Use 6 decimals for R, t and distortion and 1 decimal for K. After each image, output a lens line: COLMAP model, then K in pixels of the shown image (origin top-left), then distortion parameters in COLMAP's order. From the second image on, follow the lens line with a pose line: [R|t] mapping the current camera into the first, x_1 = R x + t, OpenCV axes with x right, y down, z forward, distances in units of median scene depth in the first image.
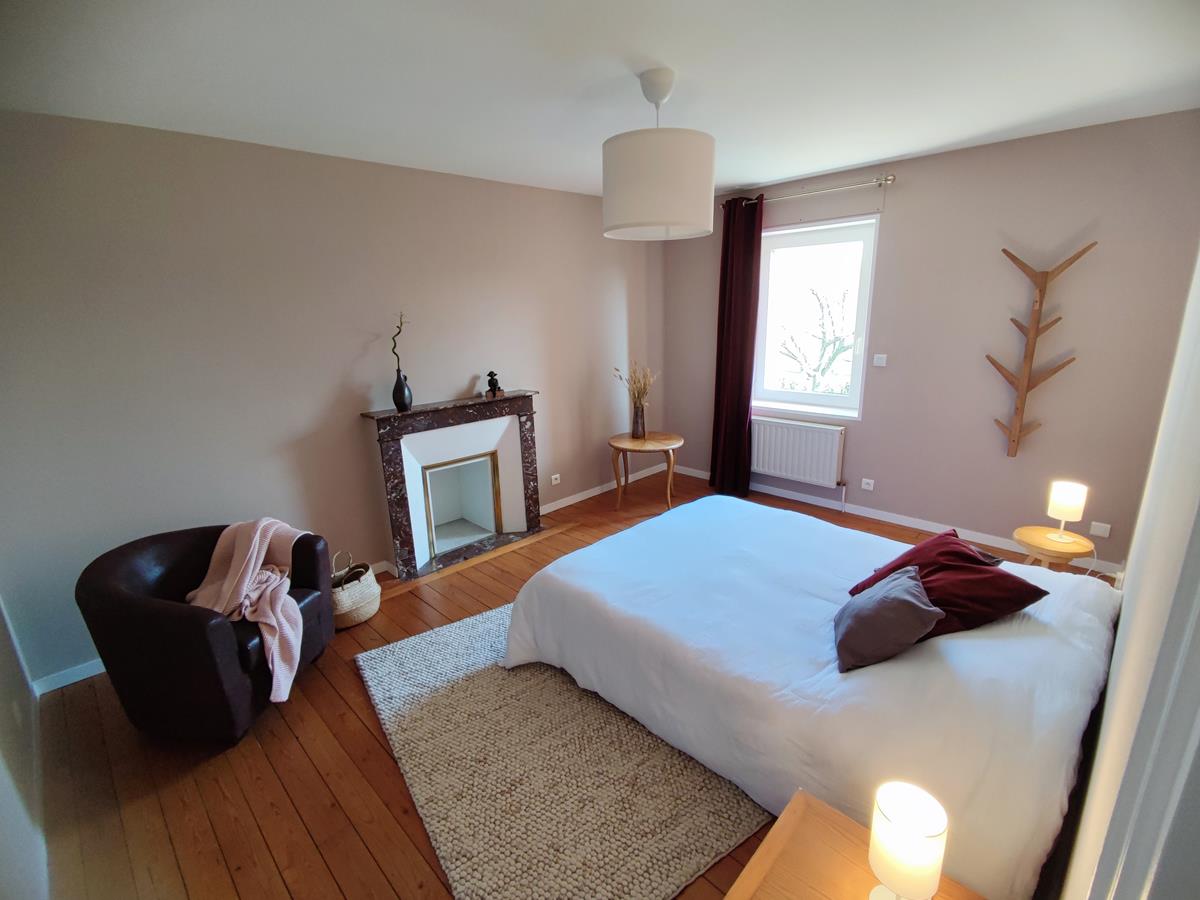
lens RADIAL K [[534.6, 0, 605.9], [0, 534.6, 451.6], [0, 0, 1]] dist [0.001125, -0.000164]
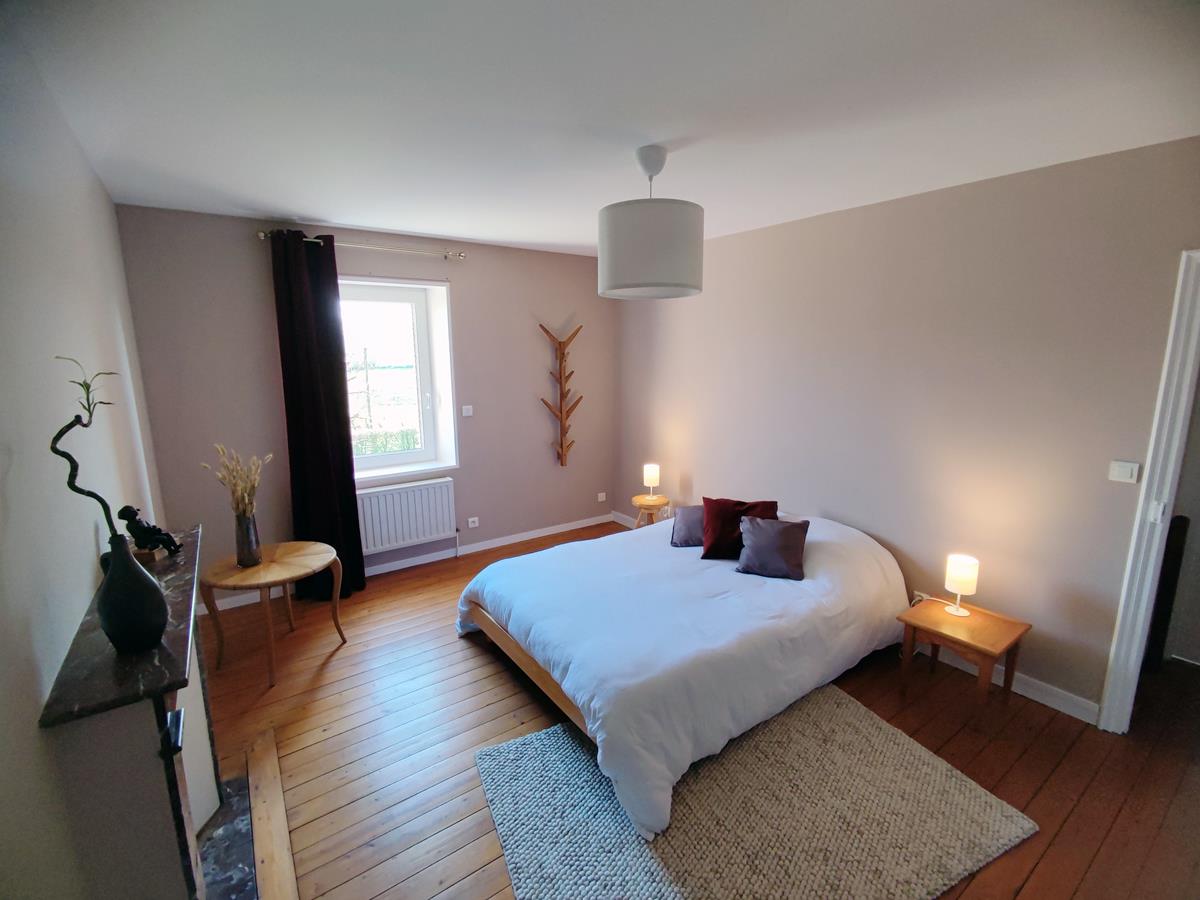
lens RADIAL K [[534.6, 0, 605.9], [0, 534.6, 451.6], [0, 0, 1]] dist [0.001125, -0.000164]
pose [[0.180016, -0.152702, 0.971739, -0.584809], [0.257321, 0.960787, 0.103311, -0.141077], [-0.949410, 0.231451, 0.212251, 0.548861]]
